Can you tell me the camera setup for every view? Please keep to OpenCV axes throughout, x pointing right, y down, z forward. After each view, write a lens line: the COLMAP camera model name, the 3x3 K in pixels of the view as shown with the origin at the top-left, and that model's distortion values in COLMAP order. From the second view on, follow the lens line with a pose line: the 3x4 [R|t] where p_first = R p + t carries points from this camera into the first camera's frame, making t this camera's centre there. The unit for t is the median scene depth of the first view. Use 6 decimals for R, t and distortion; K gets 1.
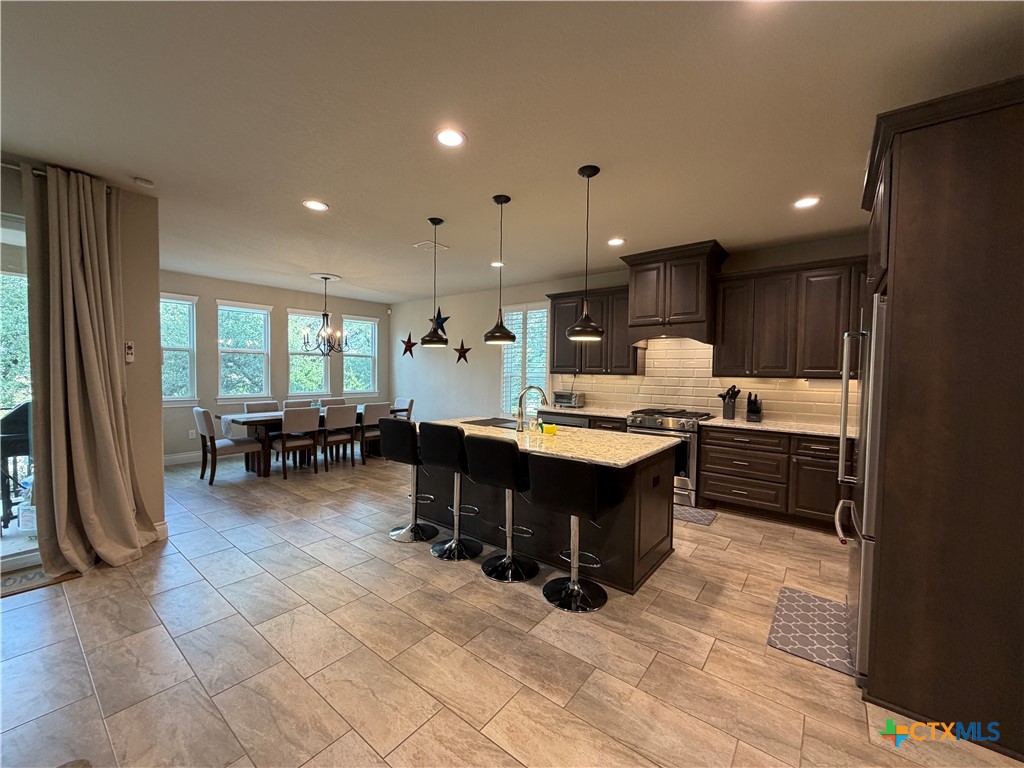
lens RADIAL K [[407.9, 0, 510.9], [0, 407.9, 383.4], [0, 0, 1]] dist [-0.000309, 0.000194]
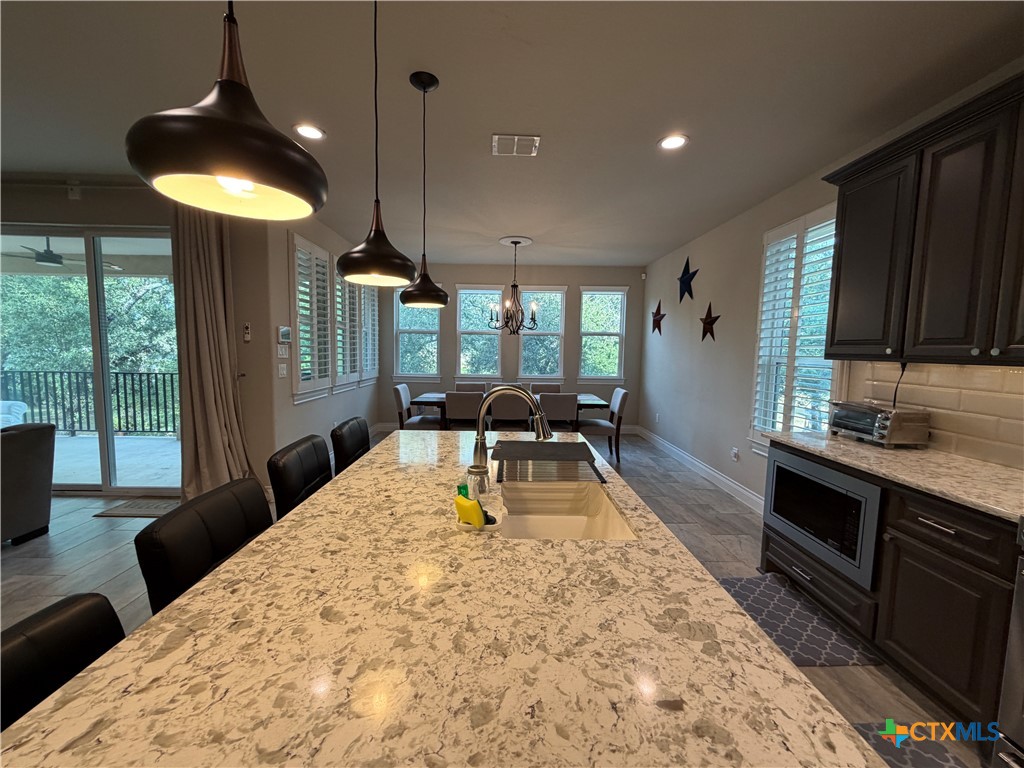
lens RADIAL K [[406.7, 0, 512.0], [0, 406.7, 384.0], [0, 0, 1]] dist [-0.000061, -0.000046]
pose [[0.638316, 0.063990, -0.767110, 0.279237], [-0.032463, 0.997890, 0.056228, -0.013705], [0.769089, -0.010989, 0.639047, 0.582827]]
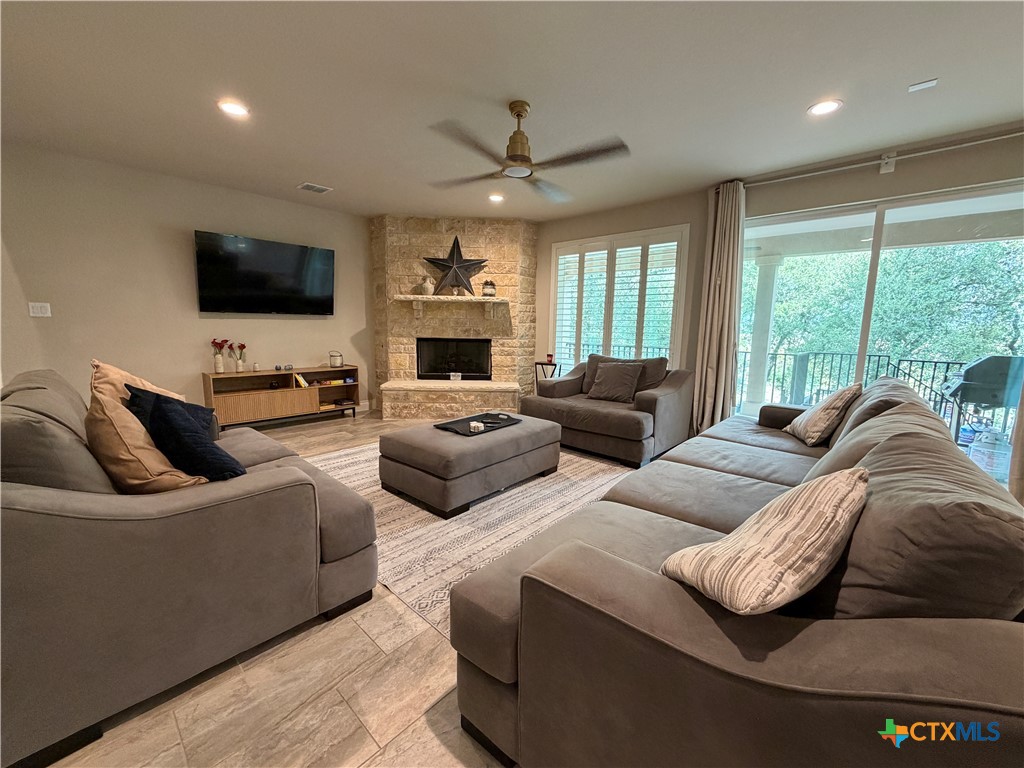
lens RADIAL K [[407.9, 0, 510.9], [0, 407.9, 383.4], [0, 0, 1]] dist [-0.000309, 0.000194]
pose [[-0.077753, 0.121995, -0.989481, 0.006343], [-0.048692, 0.990836, 0.125988, 0.036089], [0.995783, 0.057976, -0.071101, -0.166407]]
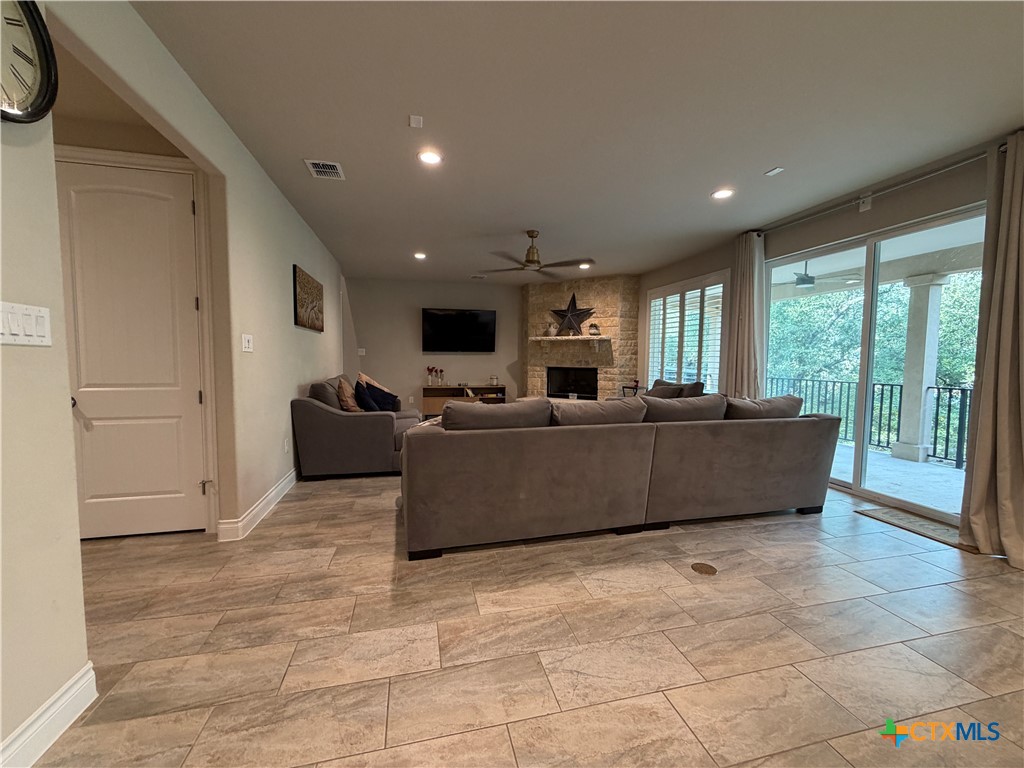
lens RADIAL K [[407.9, 0, 510.9], [0, 407.9, 383.4], [0, 0, 1]] dist [-0.000309, 0.000194]
pose [[-0.619657, 0.027439, -0.784393, 0.236032], [-0.041951, 0.996802, 0.068010, 0.027227], [0.783751, 0.075049, -0.616524, 0.419478]]
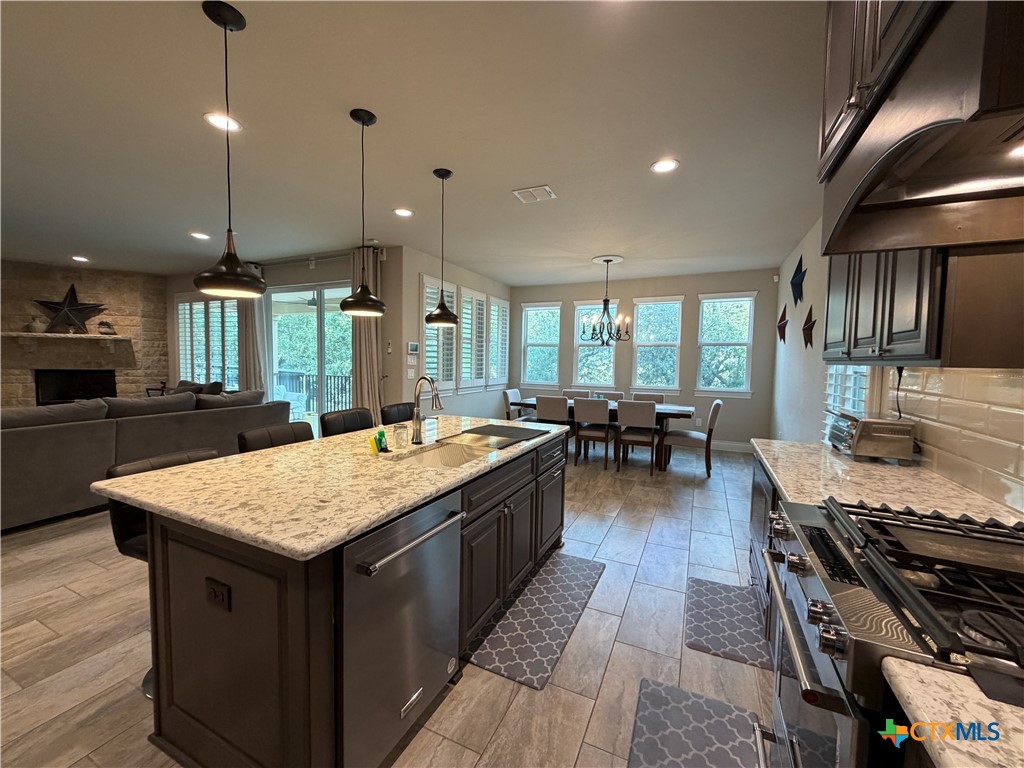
lens RADIAL K [[407.9, 0, 510.9], [0, 407.9, 383.4], [0, 0, 1]] dist [-0.000309, 0.000194]
pose [[0.224344, 0.046720, -0.973389, 0.535225], [-0.042811, 0.998358, 0.038051, -0.008322], [0.973569, 0.033135, 0.225976, 0.767578]]
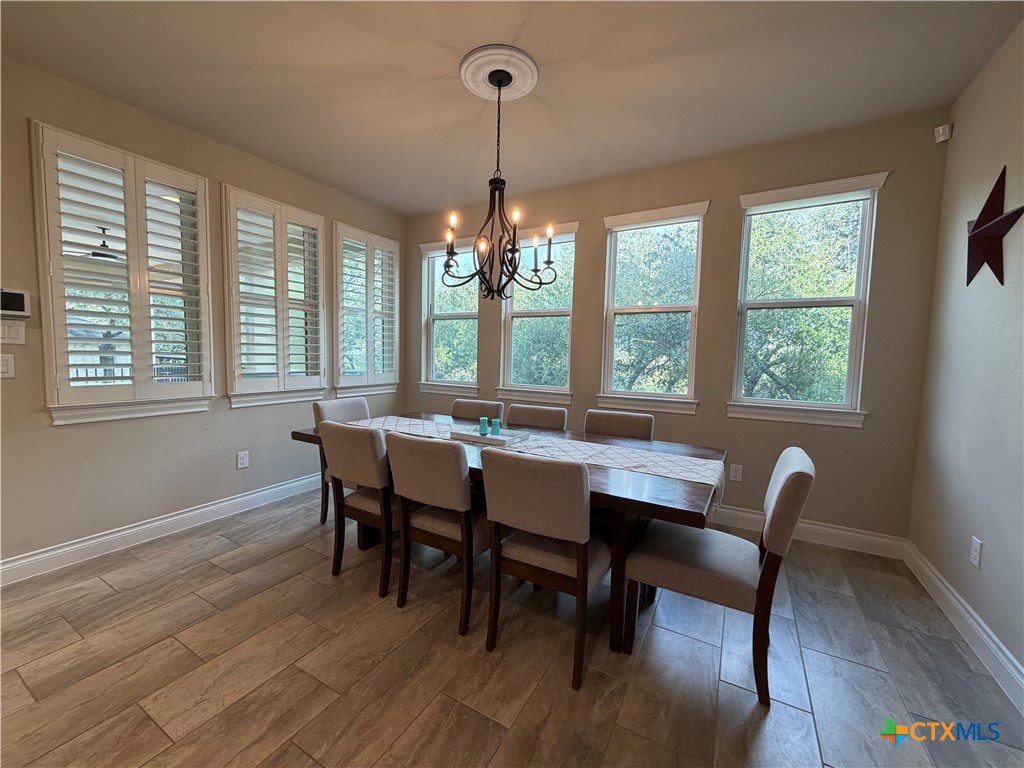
lens RADIAL K [[407.9, 0, 510.9], [0, 407.9, 383.4], [0, 0, 1]] dist [-0.000309, 0.000194]
pose [[0.146411, 0.065559, -0.987049, -0.102553], [-0.046844, 0.997142, 0.059281, -0.014446], [0.988114, 0.037558, 0.149064, 1.264197]]
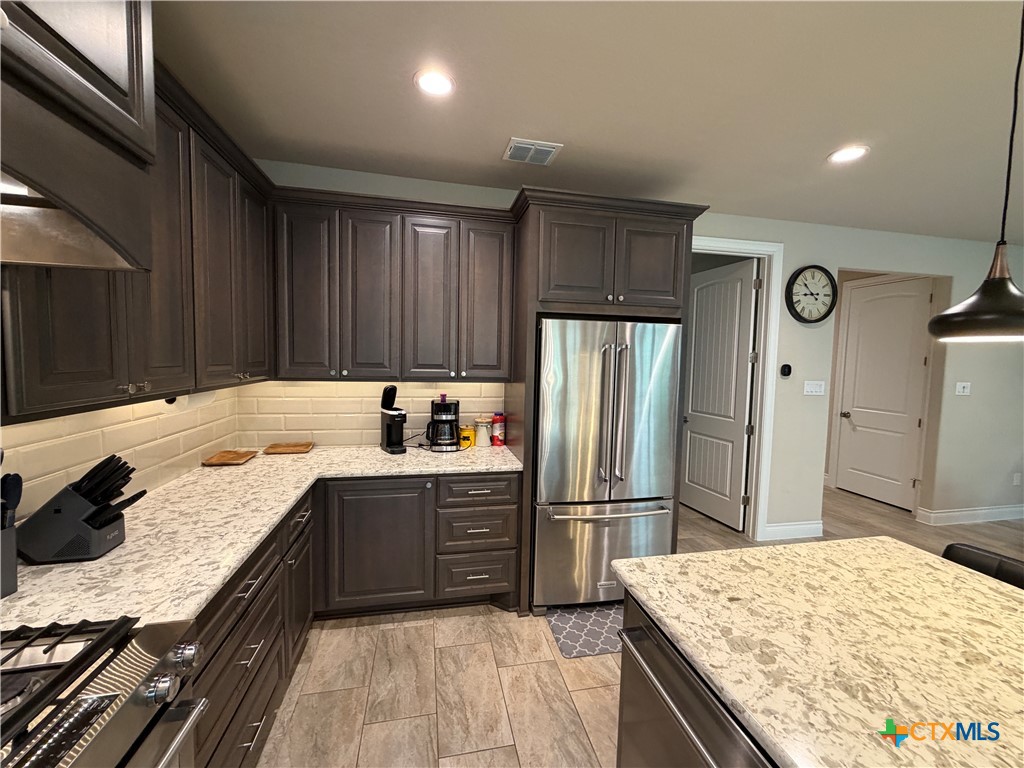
lens RADIAL K [[407.9, 0, 510.9], [0, 407.9, 383.4], [0, 0, 1]] dist [-0.000309, 0.000194]
pose [[-0.768194, -0.075311, 0.635773, 0.174173], [-0.015014, 0.994903, 0.099712, -0.059102], [-0.640041, 0.067053, -0.765409, 0.974365]]
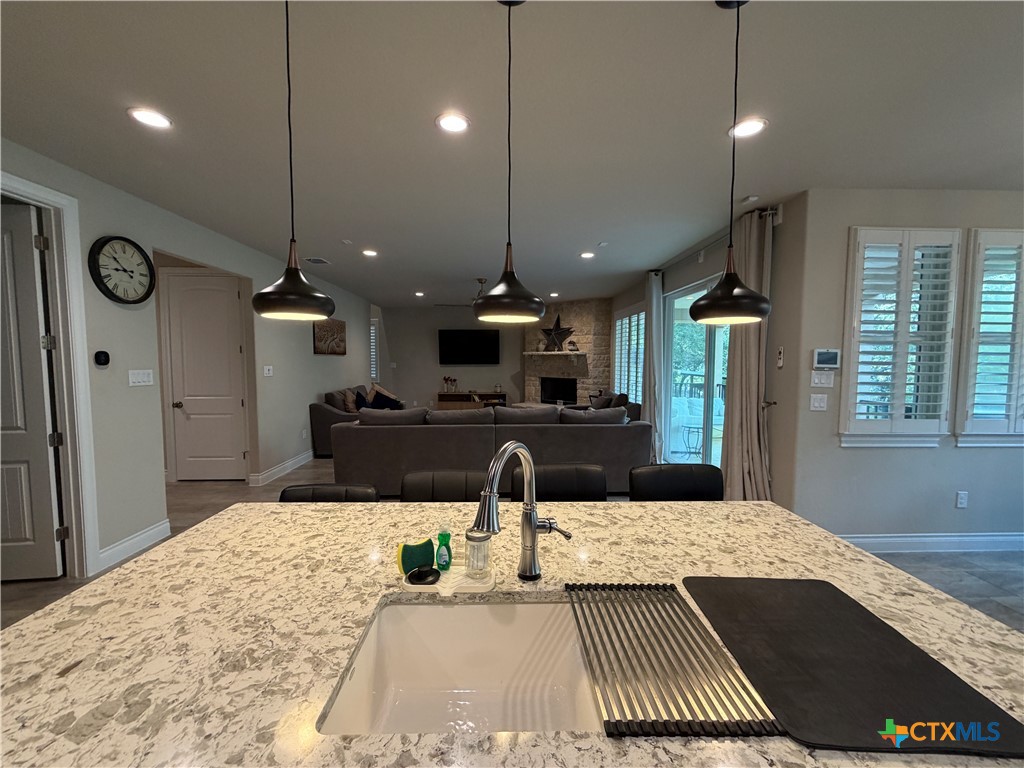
lens RADIAL K [[407.9, 0, 510.9], [0, 407.9, 383.4], [0, 0, 1]] dist [-0.000309, 0.000194]
pose [[-0.770133, 0.020029, -0.637569, 0.182110], [-0.033487, 0.996859, 0.071765, -0.042724], [0.637004, 0.076619, -0.767043, 0.945131]]
